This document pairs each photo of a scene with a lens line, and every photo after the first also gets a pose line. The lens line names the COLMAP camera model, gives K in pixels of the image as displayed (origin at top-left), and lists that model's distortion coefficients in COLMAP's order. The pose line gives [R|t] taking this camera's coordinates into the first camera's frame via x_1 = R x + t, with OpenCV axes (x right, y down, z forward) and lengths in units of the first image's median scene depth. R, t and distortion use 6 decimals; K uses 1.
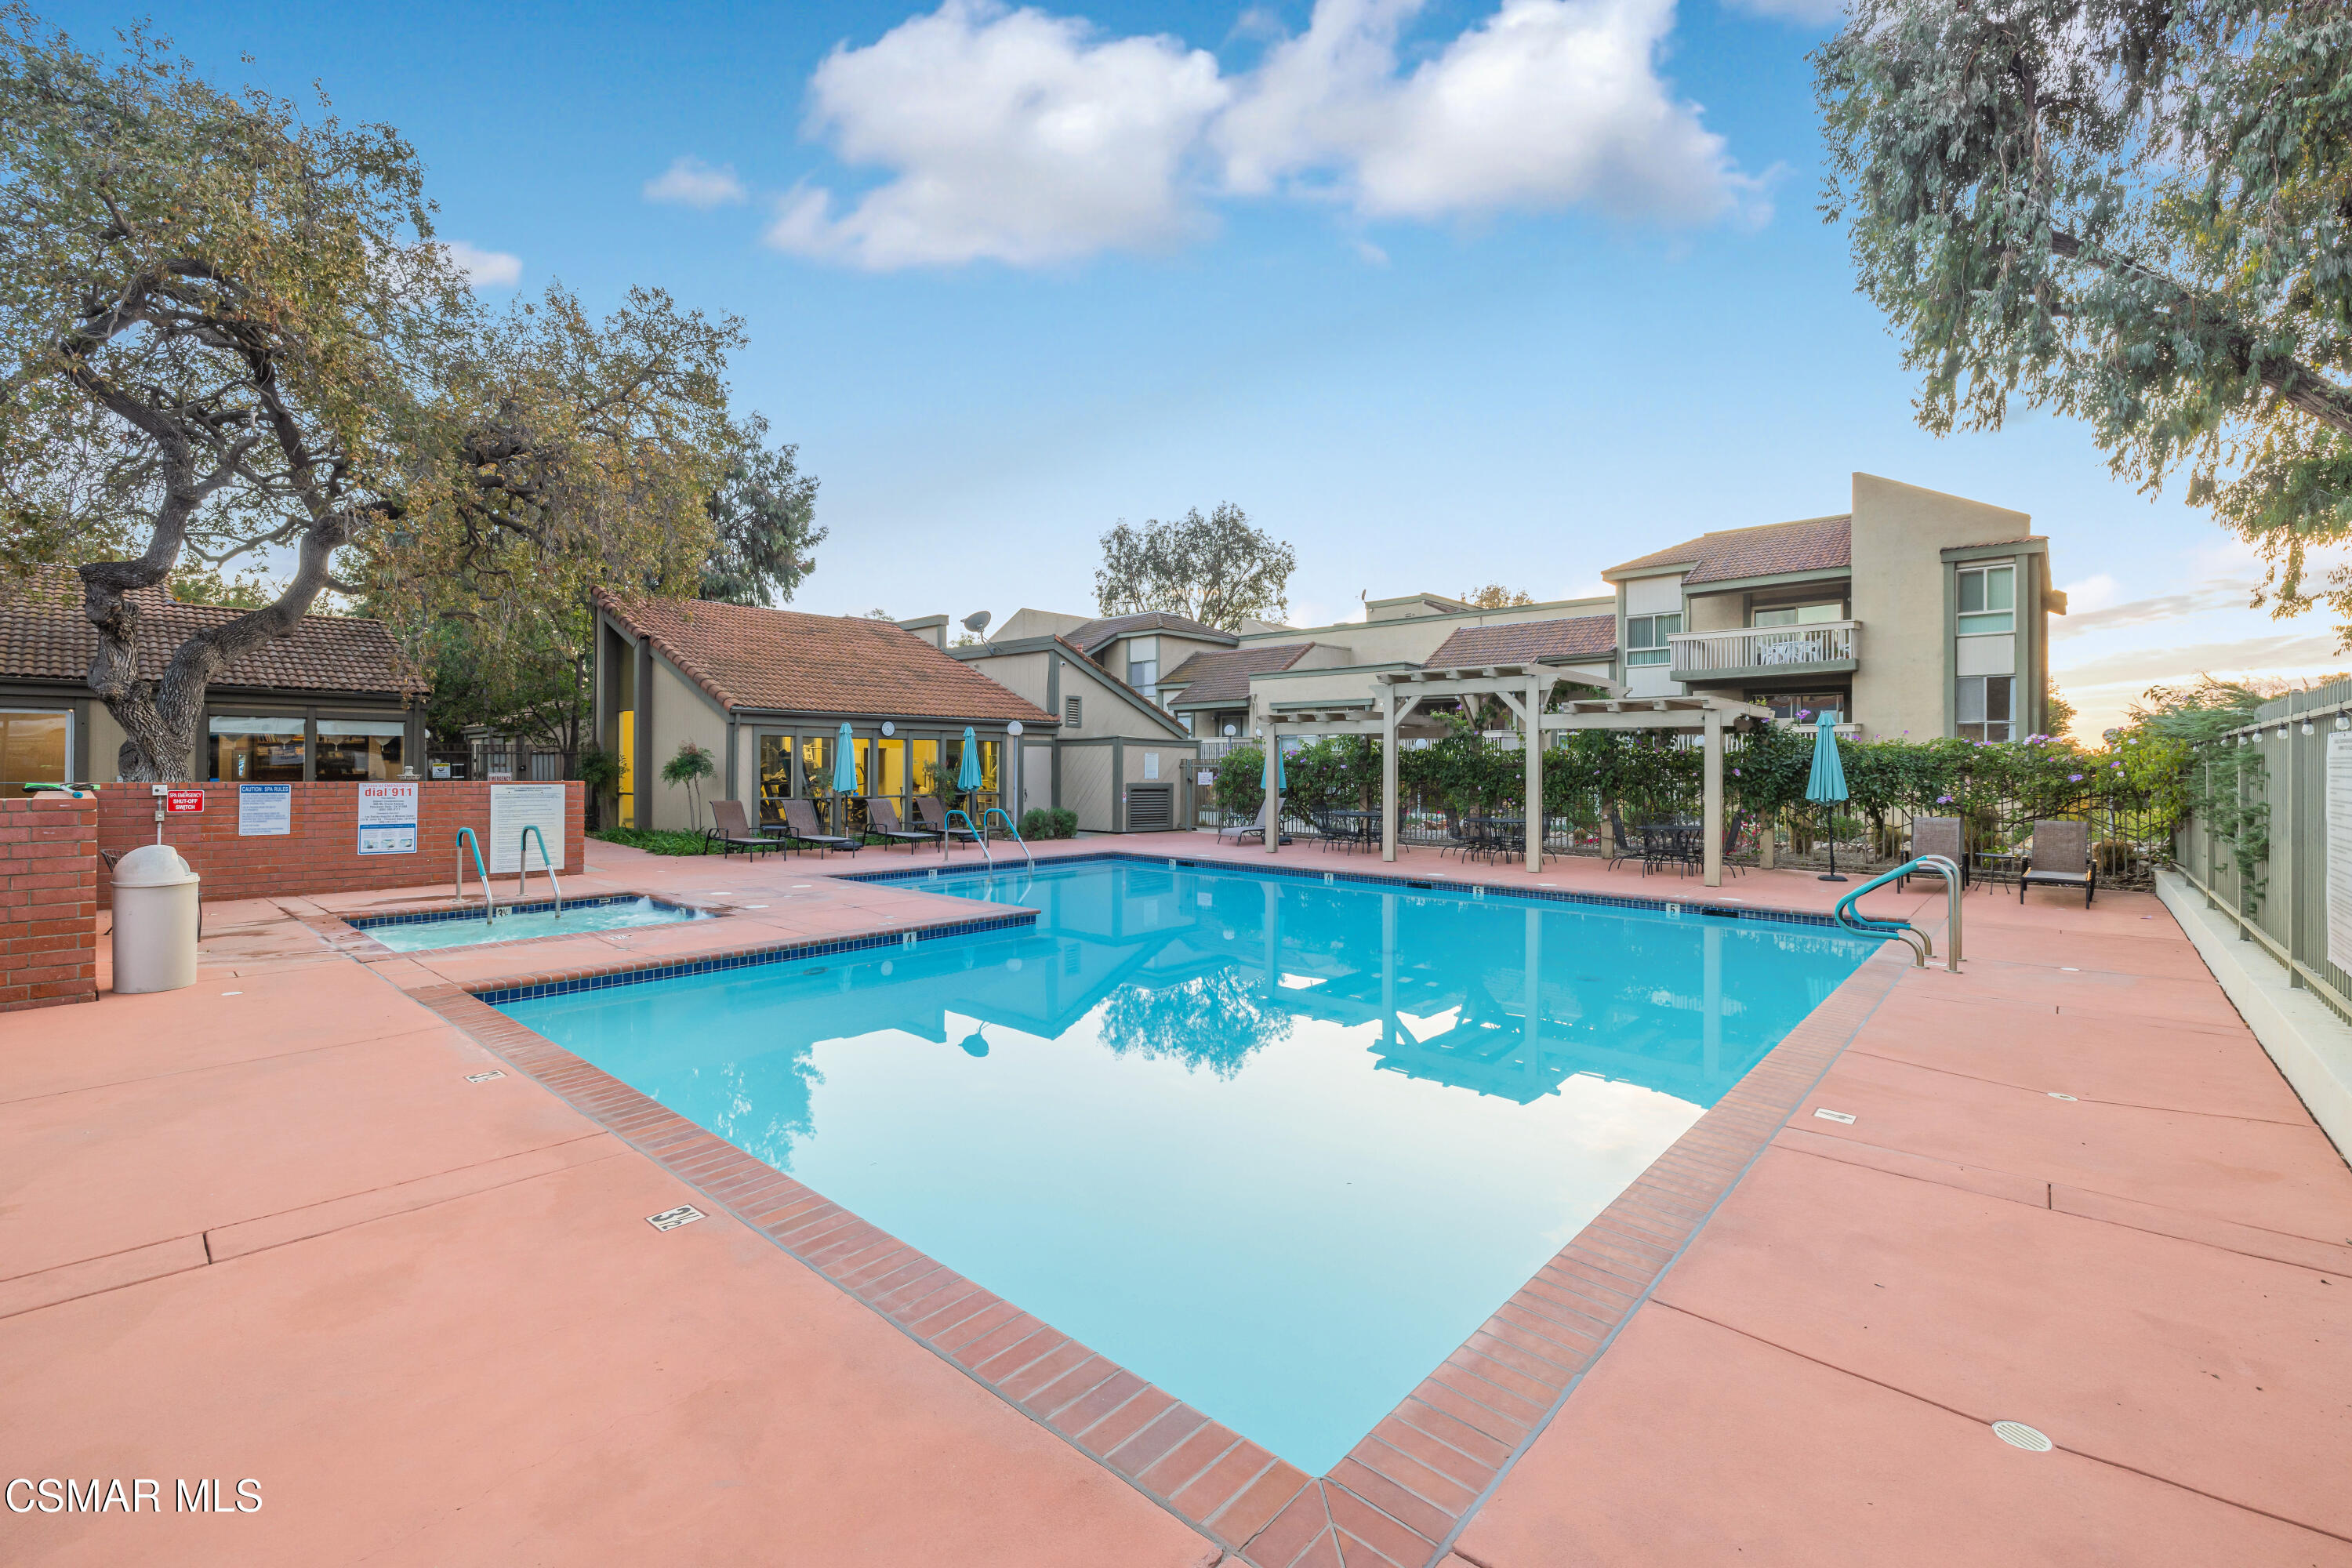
lens RADIAL K [[997.6, 0, 1170.3], [0, 997.6, 781.1], [0, 0, 1]] dist [0.000693, 0.000172]
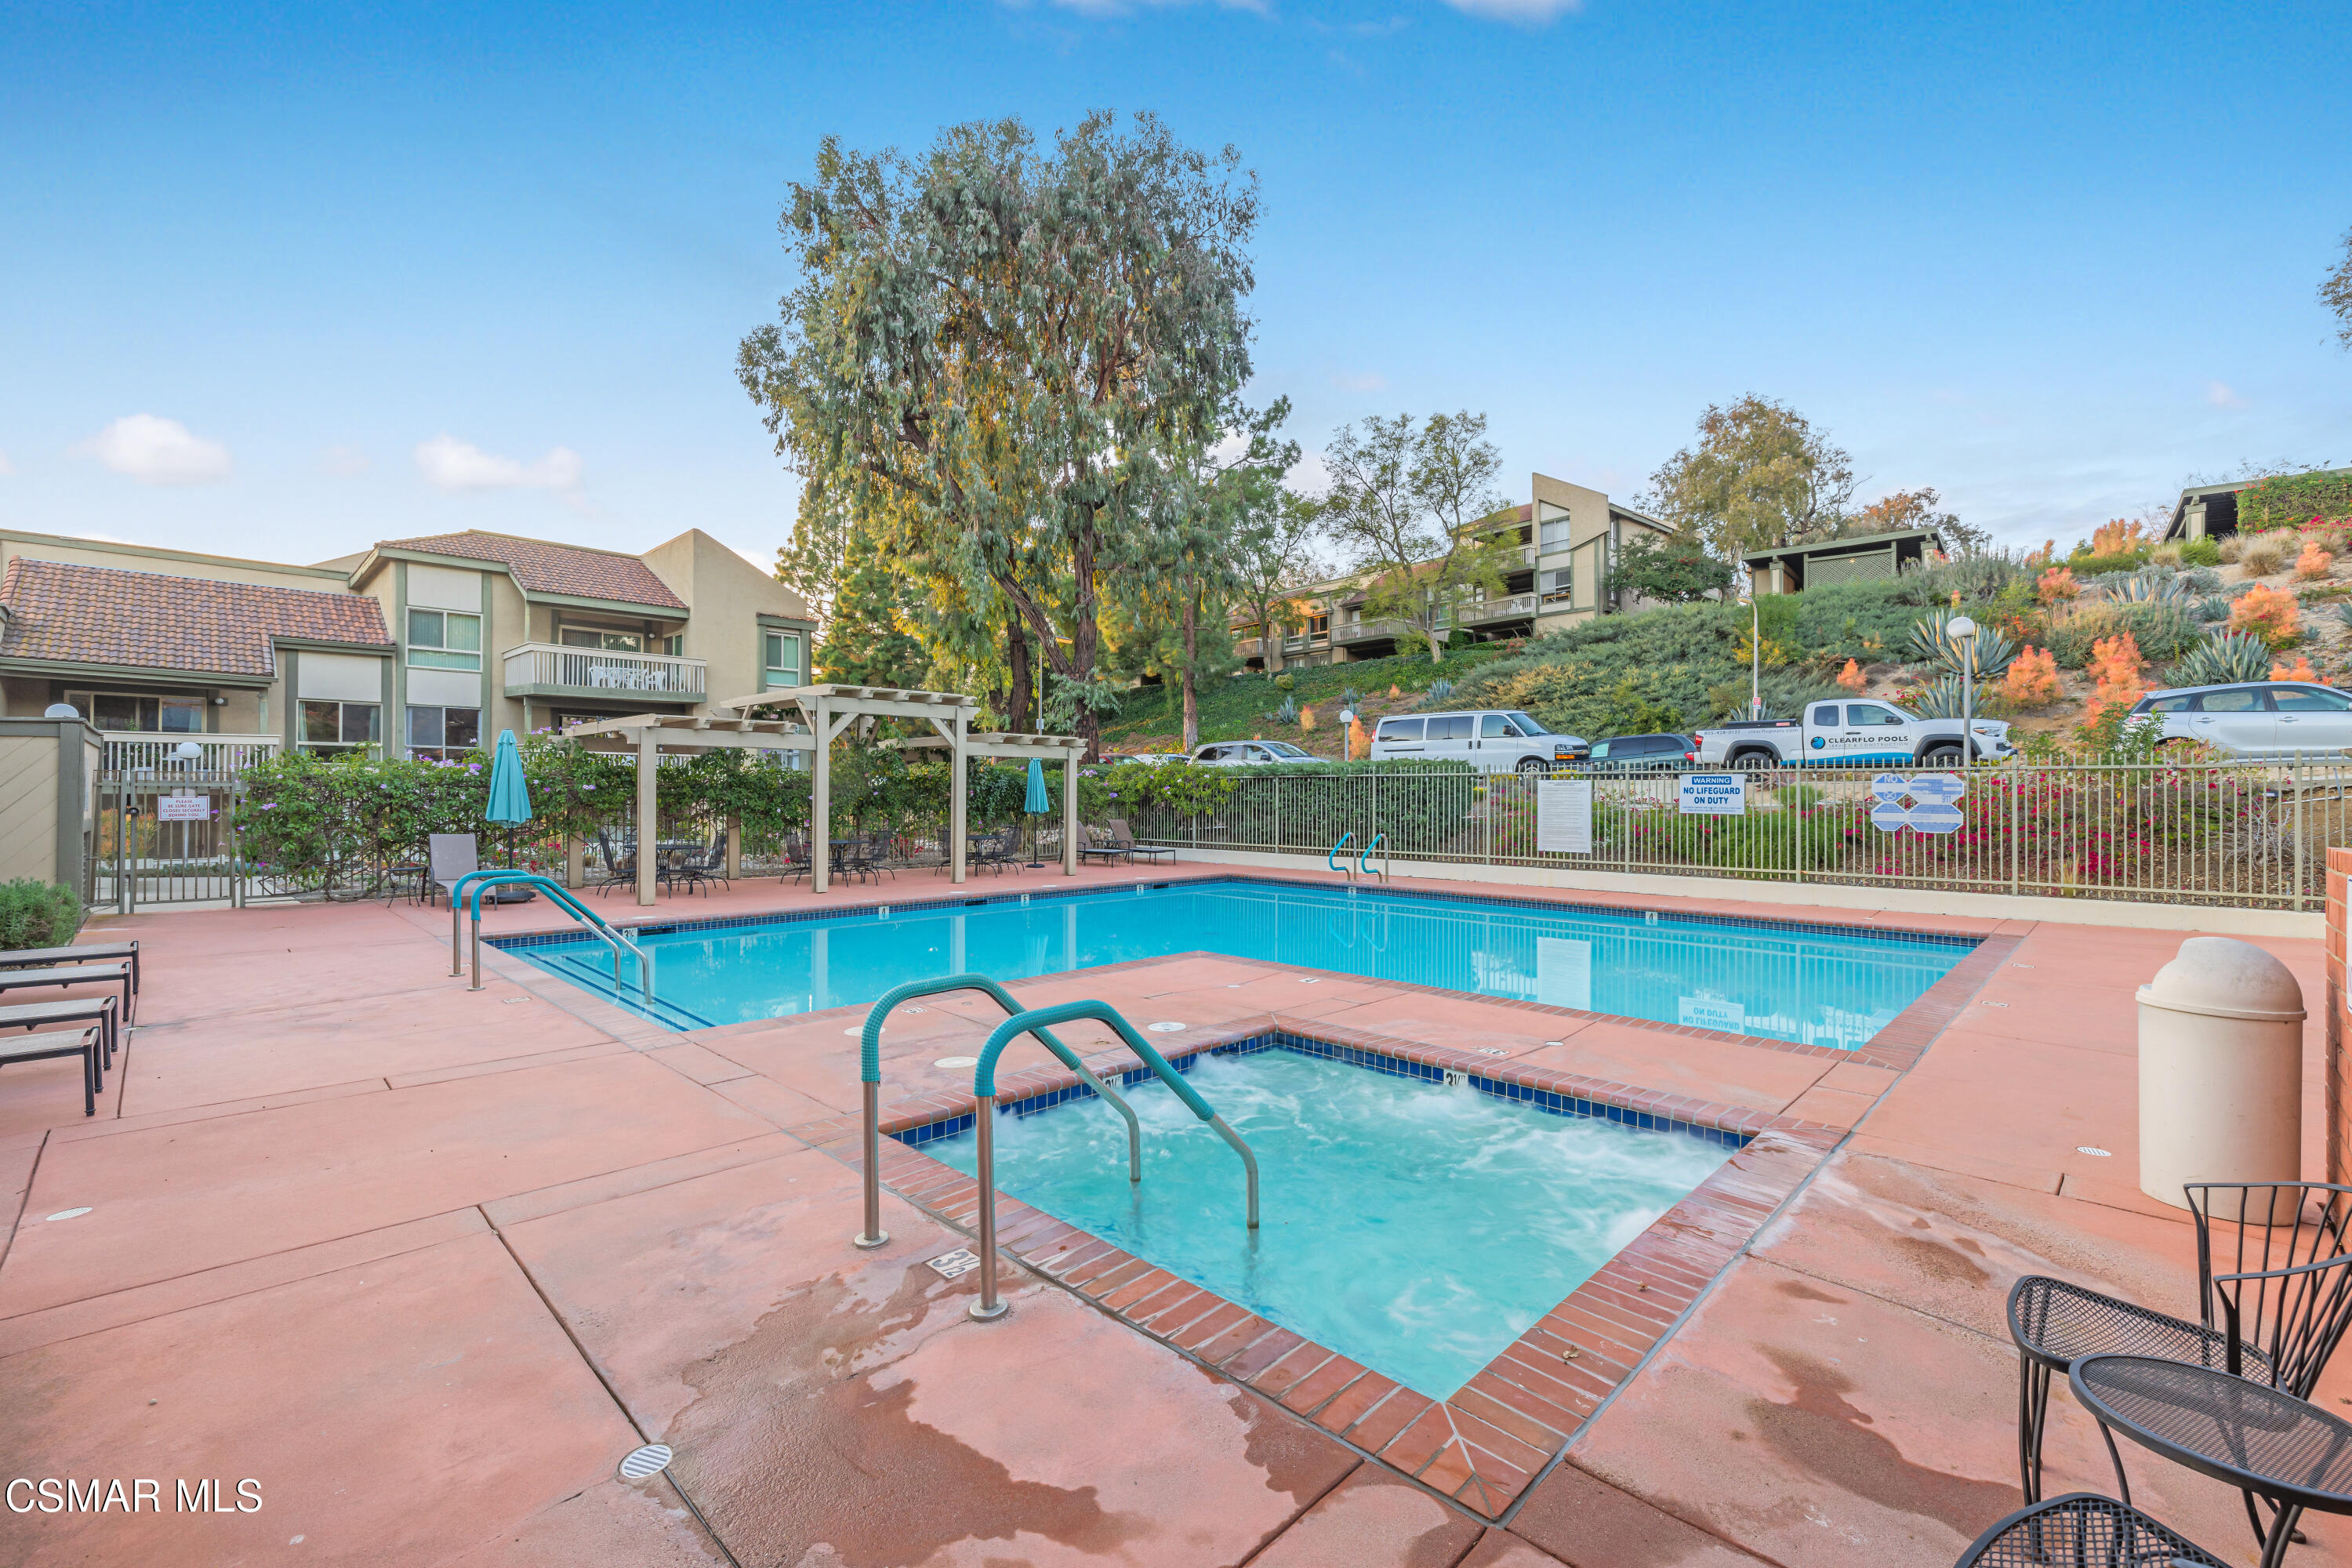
lens RADIAL K [[997.6, 0, 1170.3], [0, 997.6, 781.1], [0, 0, 1]] dist [0.000693, 0.000172]
pose [[0.052961, 0.008117, 0.998564, -0.446816], [0.011678, 0.999894, -0.008747, -0.005968], [-0.998528, 0.012125, 0.052861, 0.427321]]
